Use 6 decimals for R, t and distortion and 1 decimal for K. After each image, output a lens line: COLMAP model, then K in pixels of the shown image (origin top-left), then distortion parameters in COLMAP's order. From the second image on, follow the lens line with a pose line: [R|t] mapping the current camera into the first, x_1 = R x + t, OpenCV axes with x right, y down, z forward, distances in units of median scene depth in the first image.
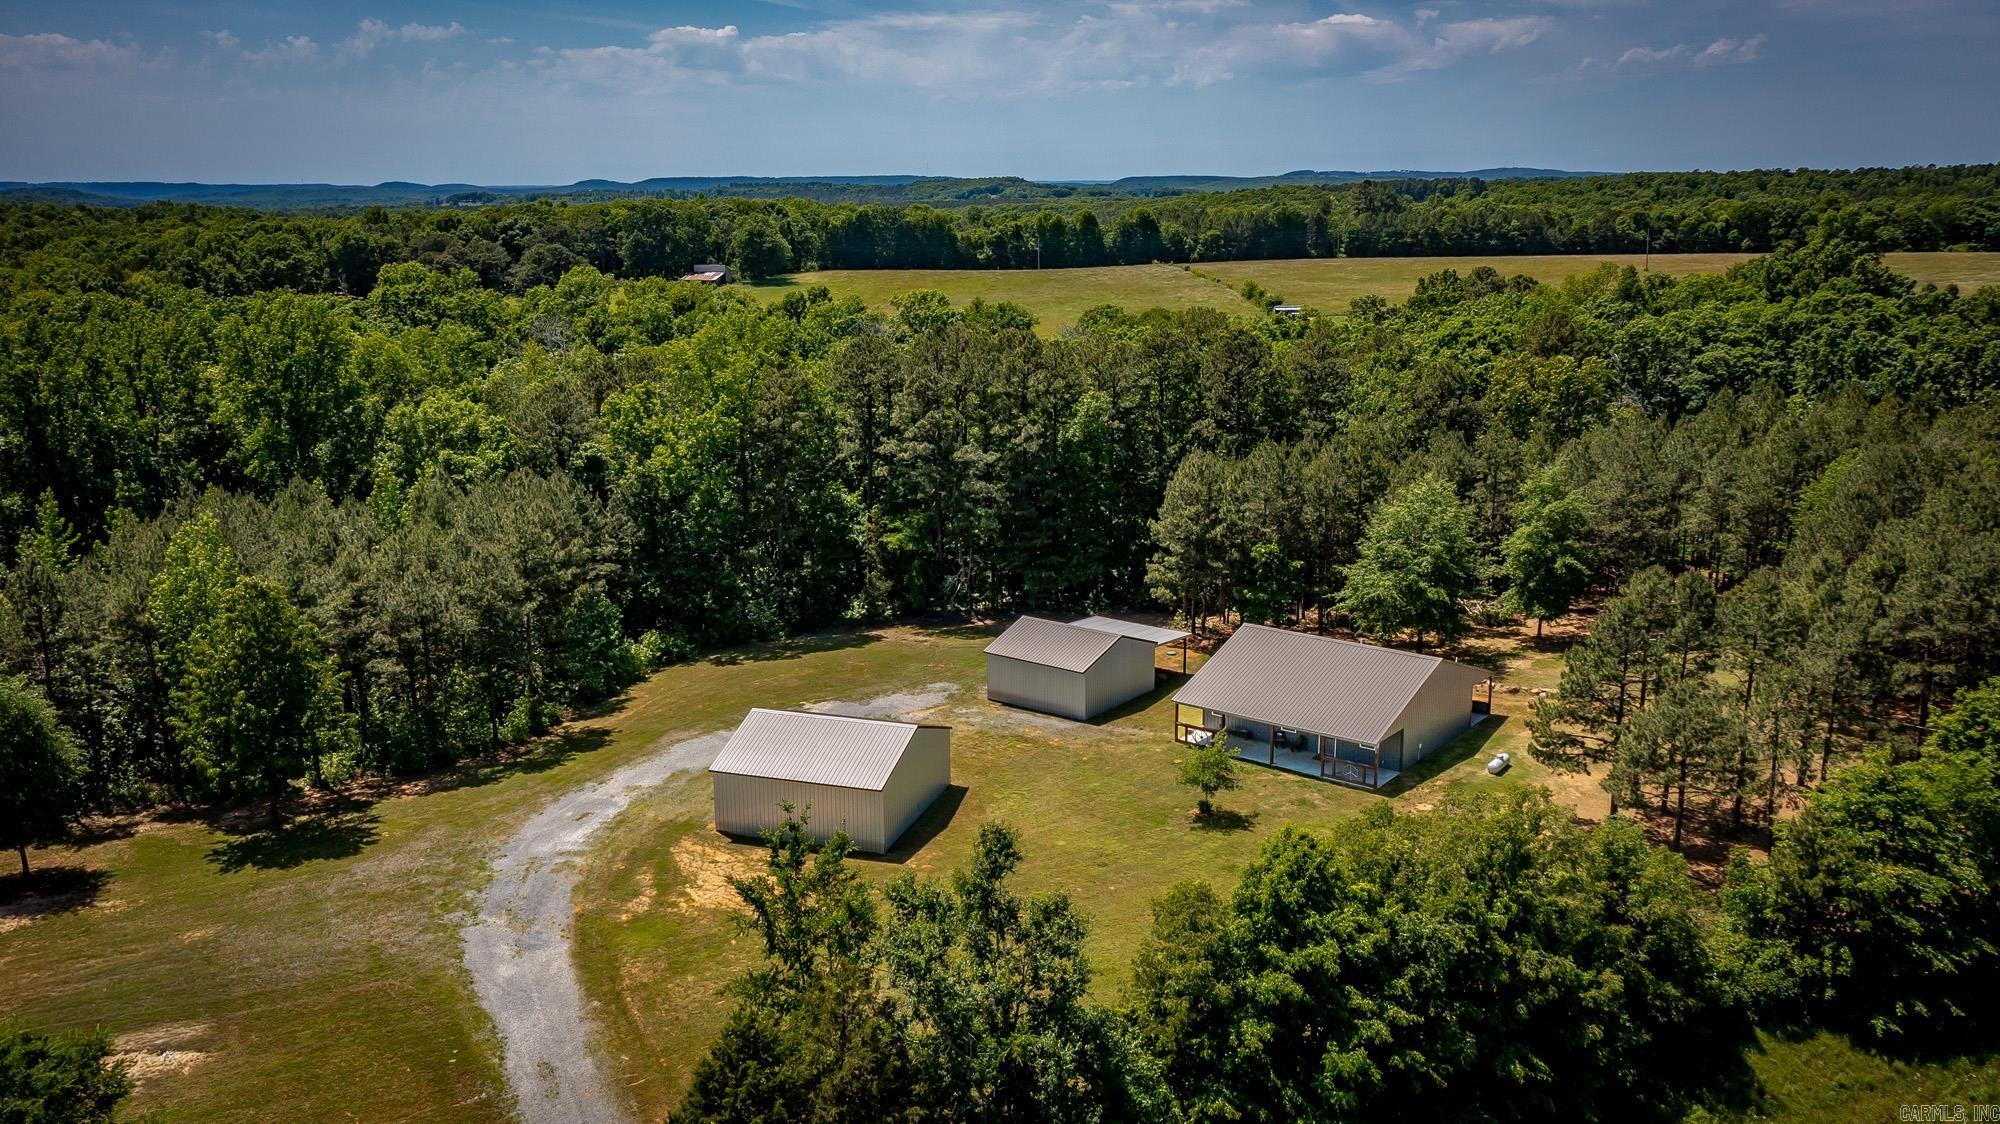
lens RADIAL K [[1647.3, 0, 1007.4], [0, 1647.3, 484.1], [0, 0, 1]] dist [0.001237, 0.015000]
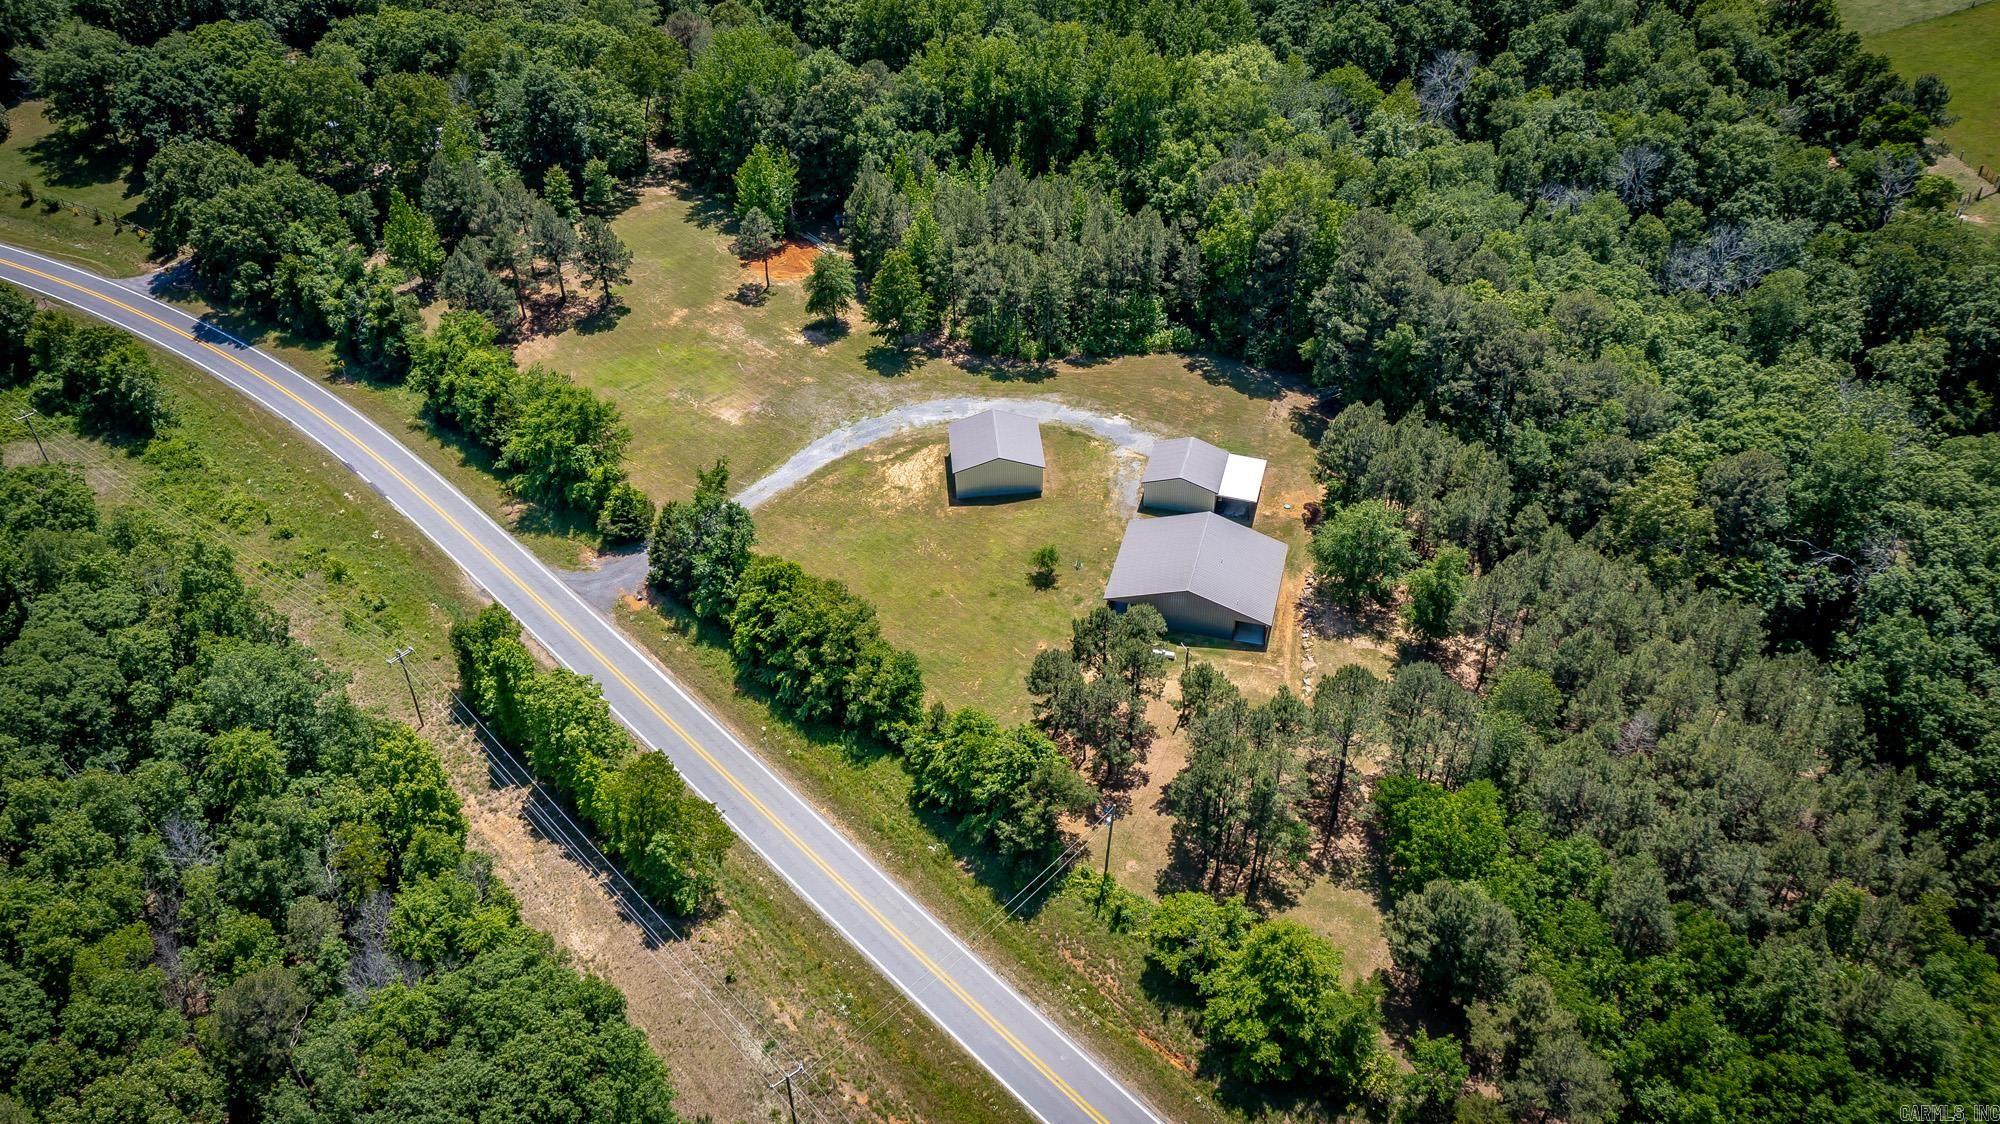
lens RADIAL K [[1647.3, 0, 1007.4], [0, 1647.3, 484.1], [0, 0, 1]] dist [0.001237, 0.015000]
pose [[0.383852, 0.548733, -0.742664, 1.503726], [-0.147221, 0.830356, 0.537433, -0.939062], [0.911583, -0.096959, 0.399519, 0.174236]]
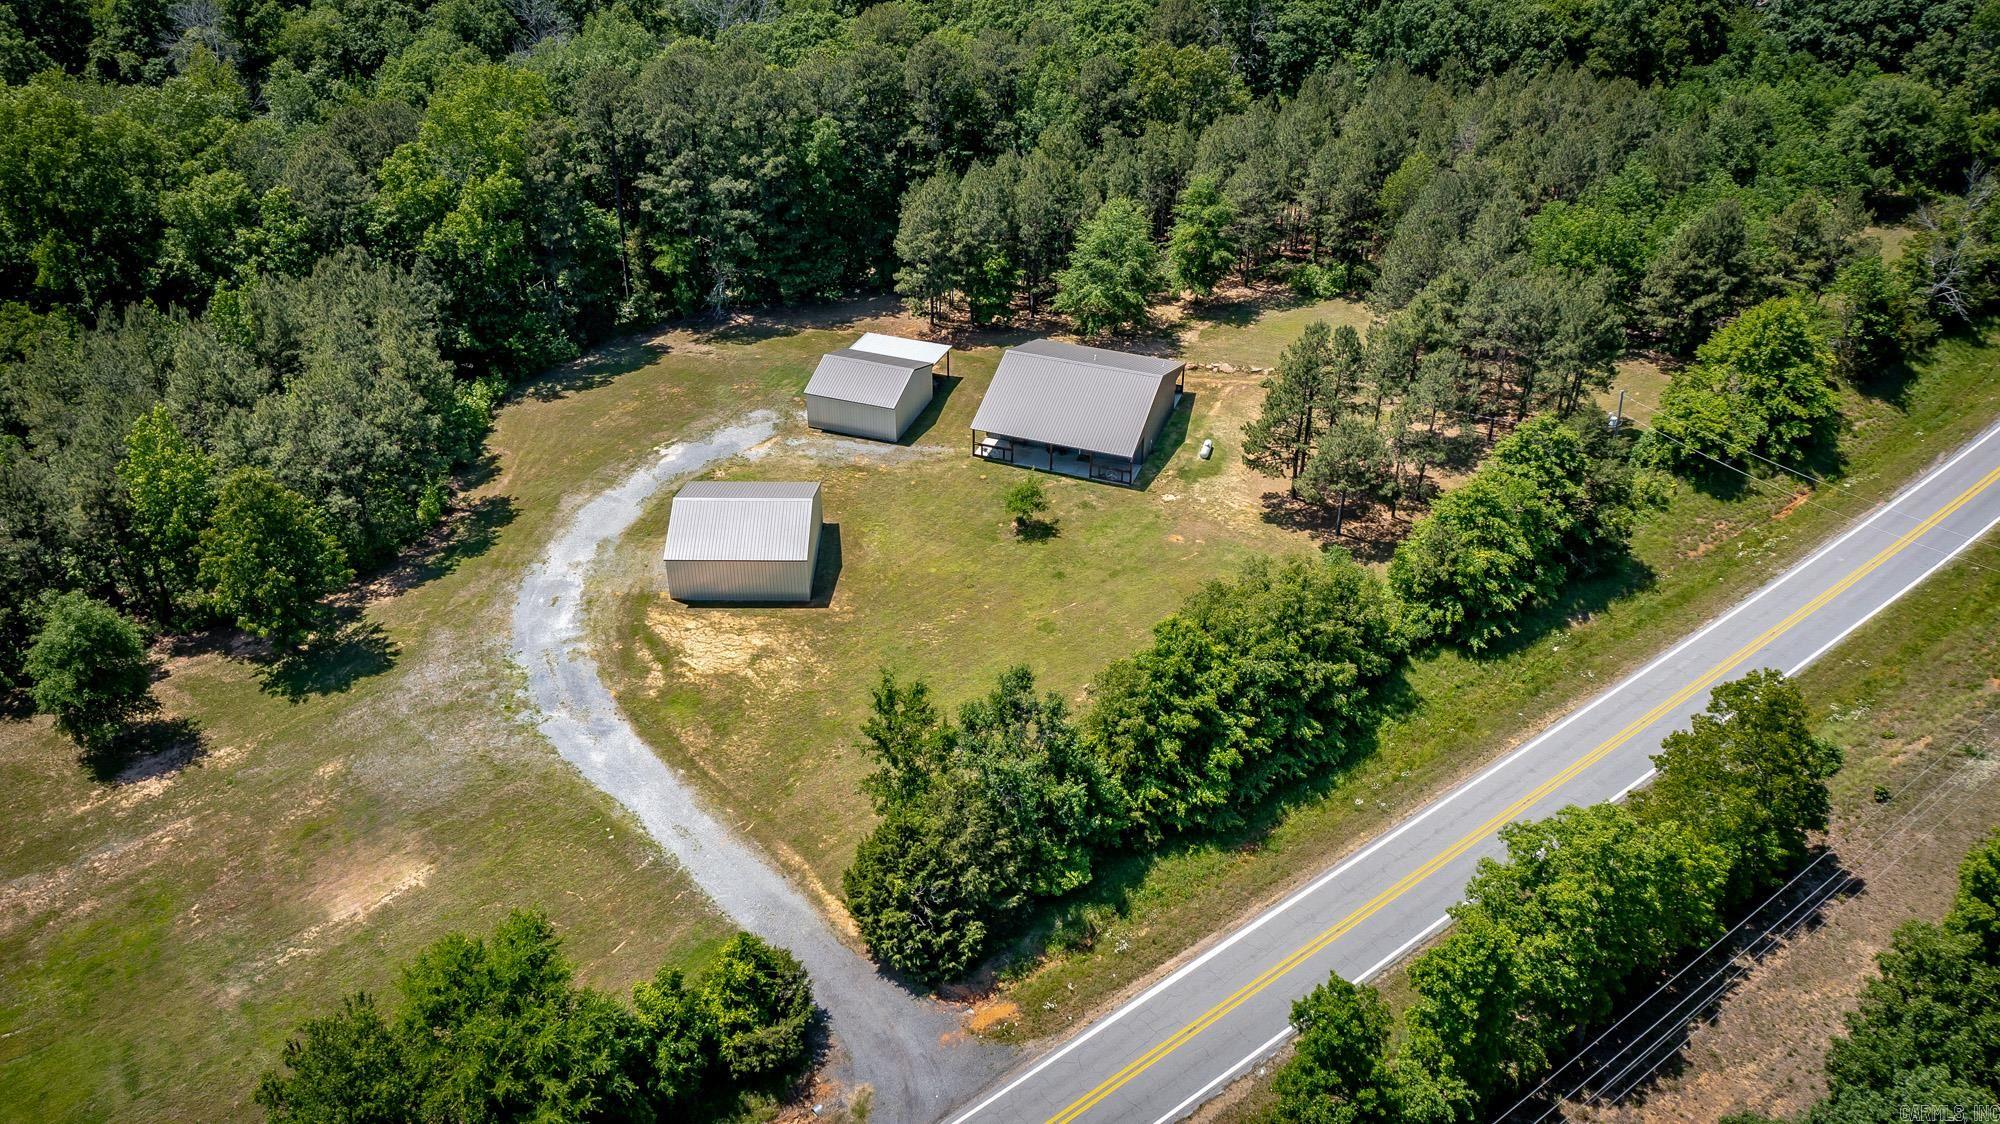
lens RADIAL K [[1647.3, 0, 1007.4], [0, 1647.3, 484.1], [0, 0, 1]] dist [0.001237, 0.015000]
pose [[0.948412, -0.150913, 0.278821, -0.270554], [0.042916, 0.932459, 0.358718, -0.327830], [-0.314124, -0.328247, 0.890831, -0.219239]]
